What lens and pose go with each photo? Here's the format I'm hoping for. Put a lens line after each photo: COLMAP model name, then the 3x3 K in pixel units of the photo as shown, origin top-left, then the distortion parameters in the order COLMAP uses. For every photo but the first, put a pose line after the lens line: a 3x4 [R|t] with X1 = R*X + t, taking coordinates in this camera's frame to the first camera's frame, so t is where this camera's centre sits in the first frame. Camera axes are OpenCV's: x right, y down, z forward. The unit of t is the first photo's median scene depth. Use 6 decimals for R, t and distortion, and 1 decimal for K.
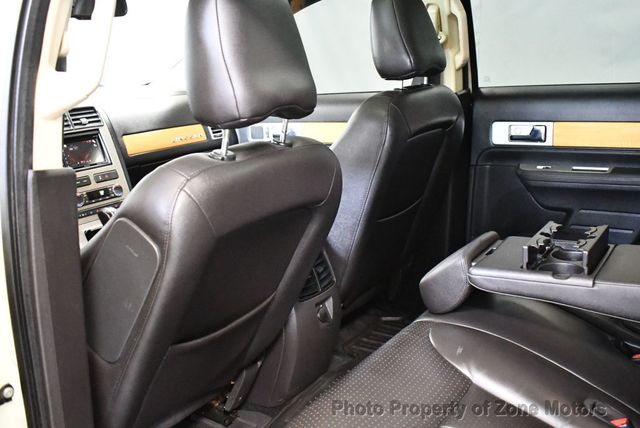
lens RADIAL K [[650.0, 0, 314.3], [0, 650.0, 216.2], [0, 0, 1]] dist [-0.089848, 0.000000]
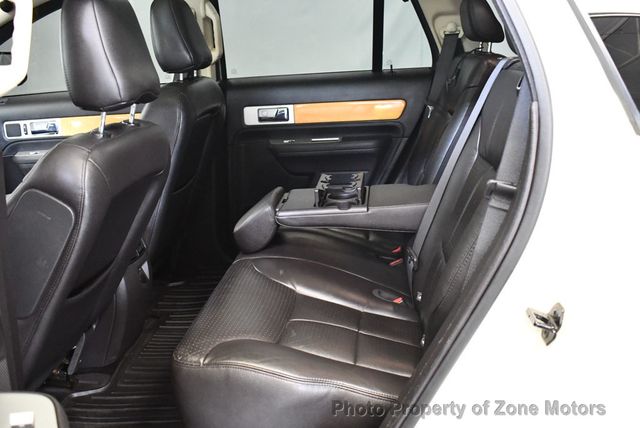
lens RADIAL K [[650.0, 0, 319.8], [0, 650.0, 211.1], [0, 0, 1]] dist [-0.089848, 0.000000]
pose [[0.881797, -0.107102, 0.459308, -0.211131], [0.108483, 0.993821, 0.023472, 0.041018], [-0.458984, 0.029130, 0.887967, -0.159171]]
